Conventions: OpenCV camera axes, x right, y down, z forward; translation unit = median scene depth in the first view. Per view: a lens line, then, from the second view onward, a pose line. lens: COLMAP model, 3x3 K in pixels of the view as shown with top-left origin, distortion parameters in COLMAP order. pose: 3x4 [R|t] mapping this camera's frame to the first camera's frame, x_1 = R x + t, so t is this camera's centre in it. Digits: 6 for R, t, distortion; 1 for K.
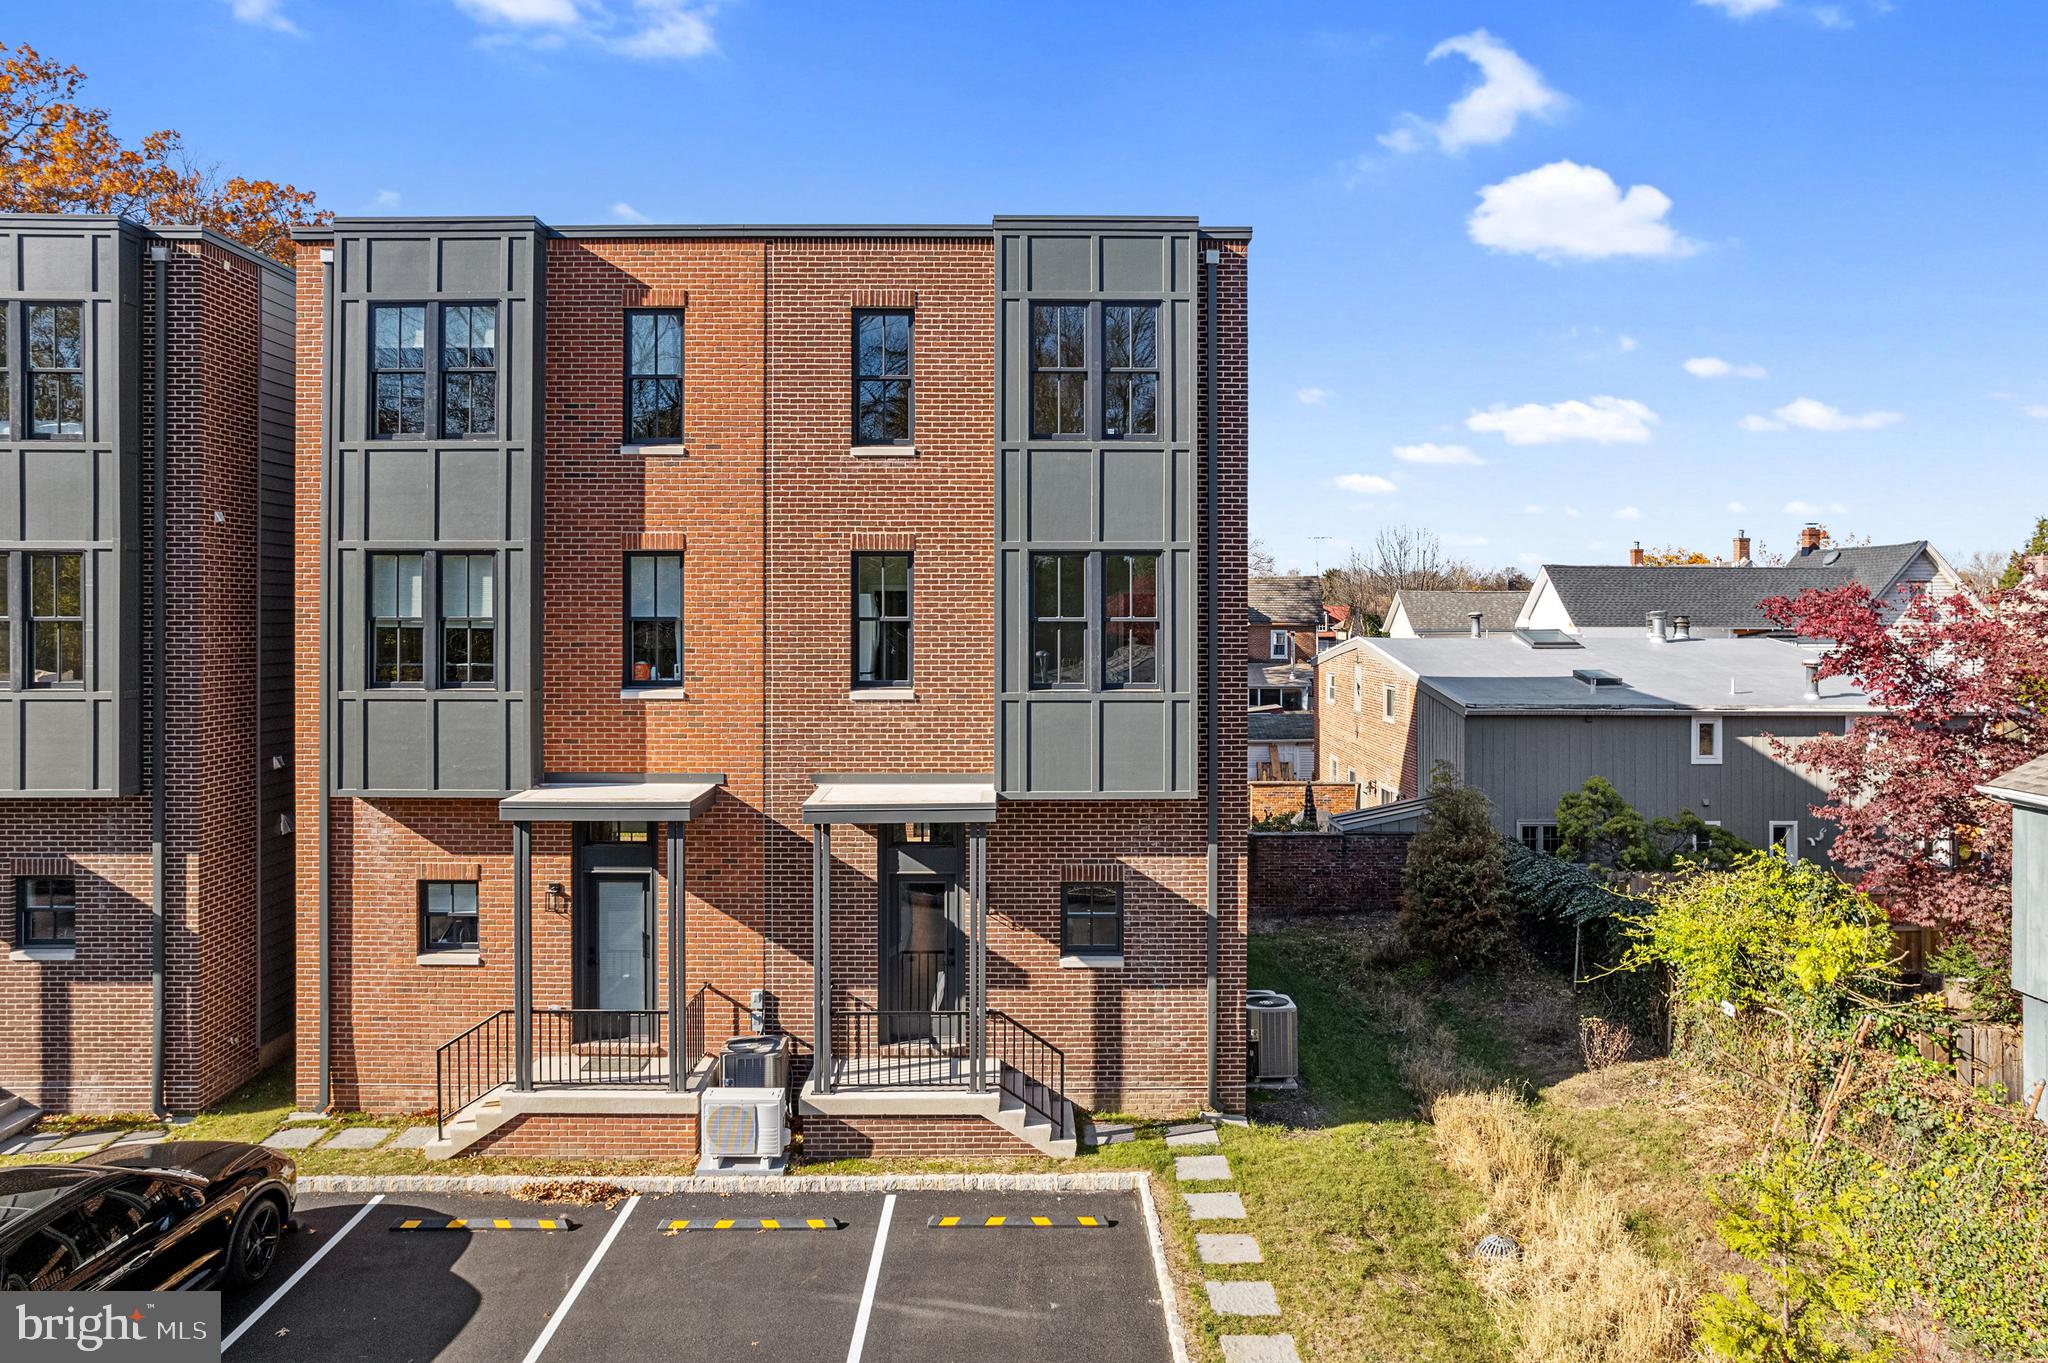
lens RADIAL K [[1346.0, 0, 979.8], [0, 1346.0, 688.7], [0, 0, 1]] dist [-0.081826, 0.087289]
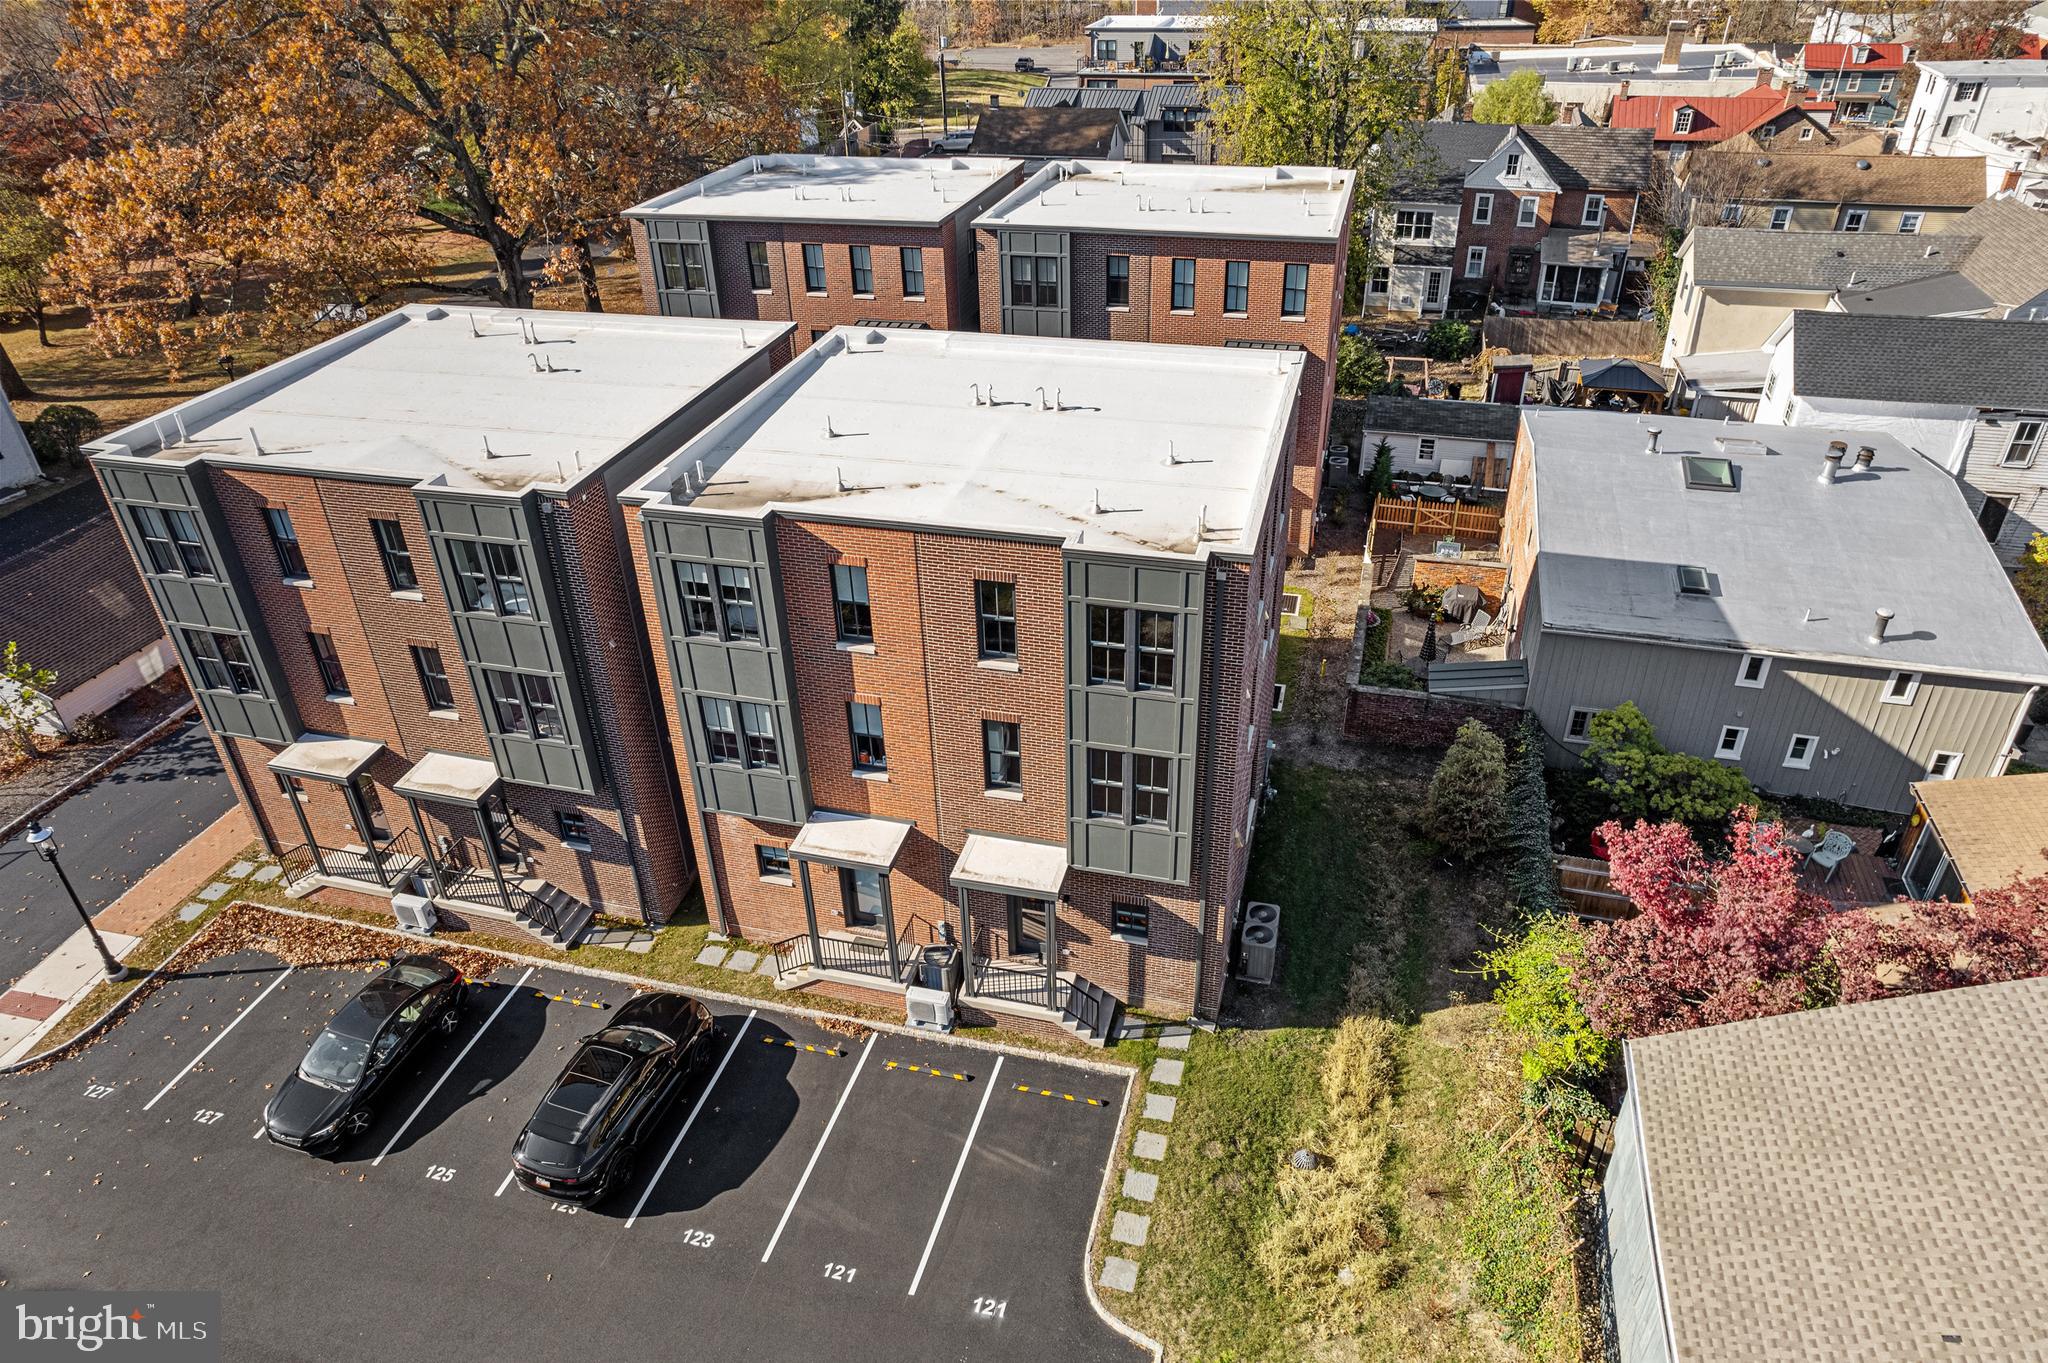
lens RADIAL K [[1346.0, 0, 979.8], [0, 1346.0, 688.7], [0, 0, 1]] dist [-0.081826, 0.087289]
pose [[0.959060, 0.109989, -0.260972, 0.313335], [0.048970, 0.843215, 0.535341, -0.989031], [0.278937, -0.526204, 0.803308, -0.244851]]
